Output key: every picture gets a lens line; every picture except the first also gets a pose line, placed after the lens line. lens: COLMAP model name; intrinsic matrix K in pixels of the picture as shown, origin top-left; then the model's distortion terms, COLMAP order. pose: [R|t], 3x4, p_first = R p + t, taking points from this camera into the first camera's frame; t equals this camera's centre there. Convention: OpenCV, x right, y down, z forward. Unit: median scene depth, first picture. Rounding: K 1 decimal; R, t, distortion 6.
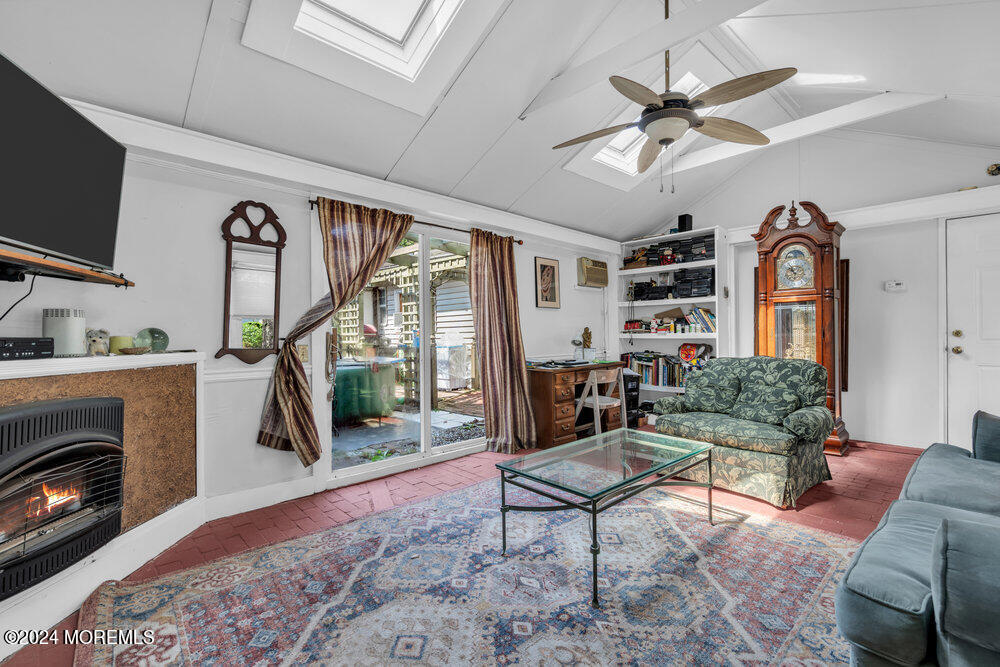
lens RADIAL K [[456.2, 0, 501.9], [0, 456.2, 333.7], [0, 0, 1]] dist [0.005680, -0.000206]
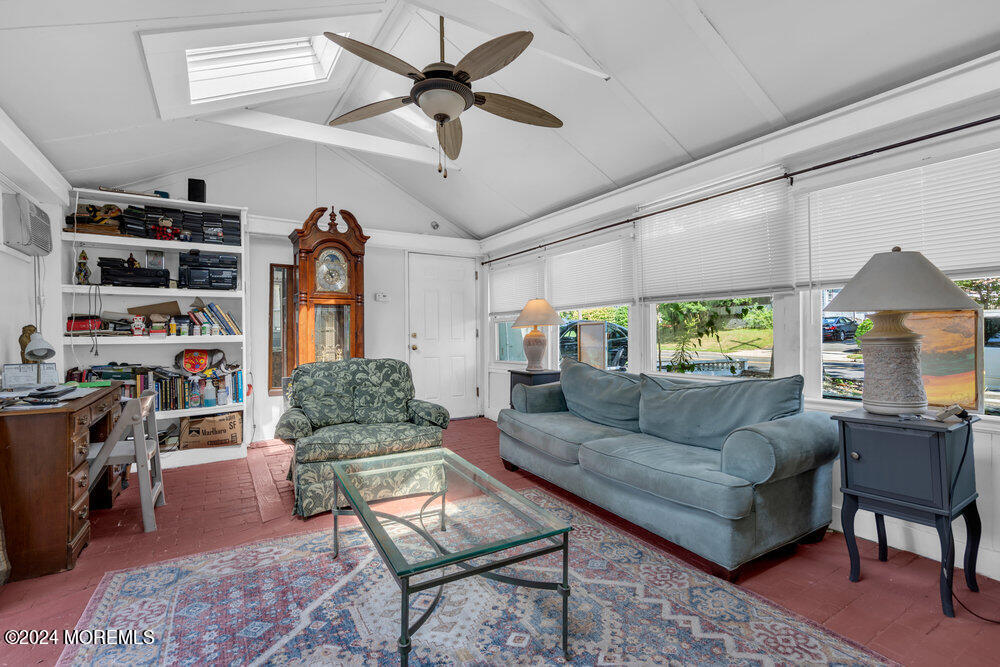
lens RADIAL K [[456.2, 0, 501.1], [0, 456.2, 333.2], [0, 0, 1]] dist [0.005680, -0.000206]
pose [[0.198922, 0.003854, 0.980008, -0.249606], [0.007366, 0.999958, -0.005427, 0.002165], [-0.979988, 0.008299, 0.198885, 0.368322]]
